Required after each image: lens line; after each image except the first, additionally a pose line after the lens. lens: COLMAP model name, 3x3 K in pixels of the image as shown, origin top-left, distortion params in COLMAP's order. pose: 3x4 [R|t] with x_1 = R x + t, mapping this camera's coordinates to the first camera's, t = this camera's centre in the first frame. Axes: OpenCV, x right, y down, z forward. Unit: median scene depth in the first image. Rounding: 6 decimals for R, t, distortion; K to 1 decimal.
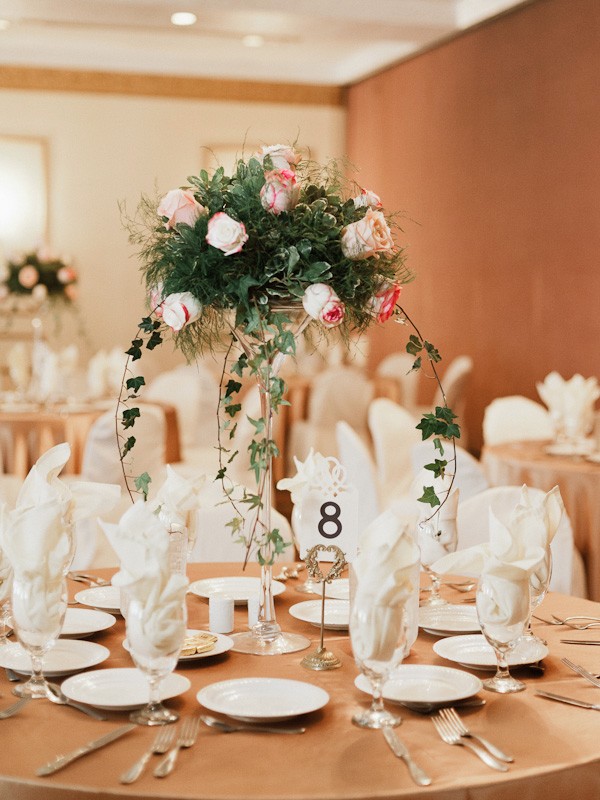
lens RADIAL K [[1175.8, 0, 303.3], [0, 1175.8, 371.5], [0, 0, 1]] dist [0.023929, -0.052752]
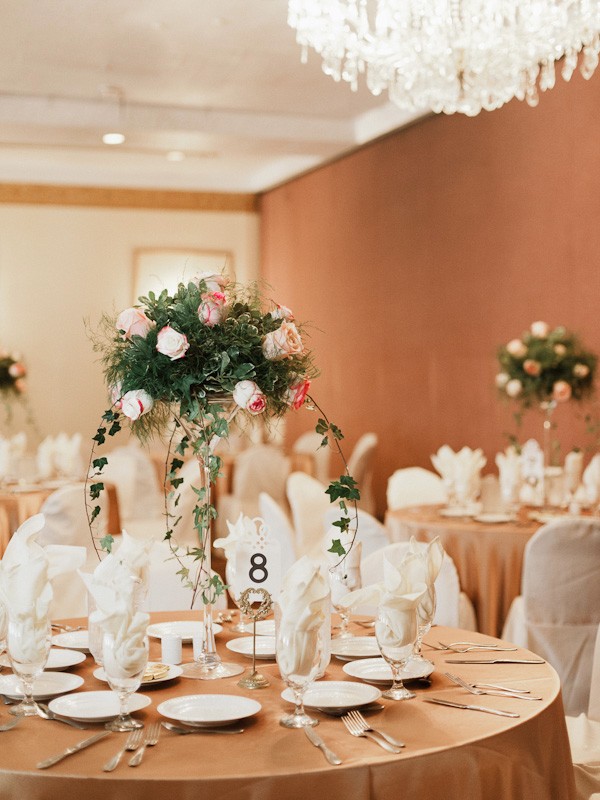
lens RADIAL K [[1175.8, 0, 303.3], [0, 1175.8, 371.5], [0, 0, 1]] dist [0.023929, -0.052752]
pose [[0.997173, -0.020566, 0.072269, -0.015836], [0.025305, 0.997546, -0.065284, 0.000204], [-0.070749, 0.066928, 0.995246, -0.266522]]
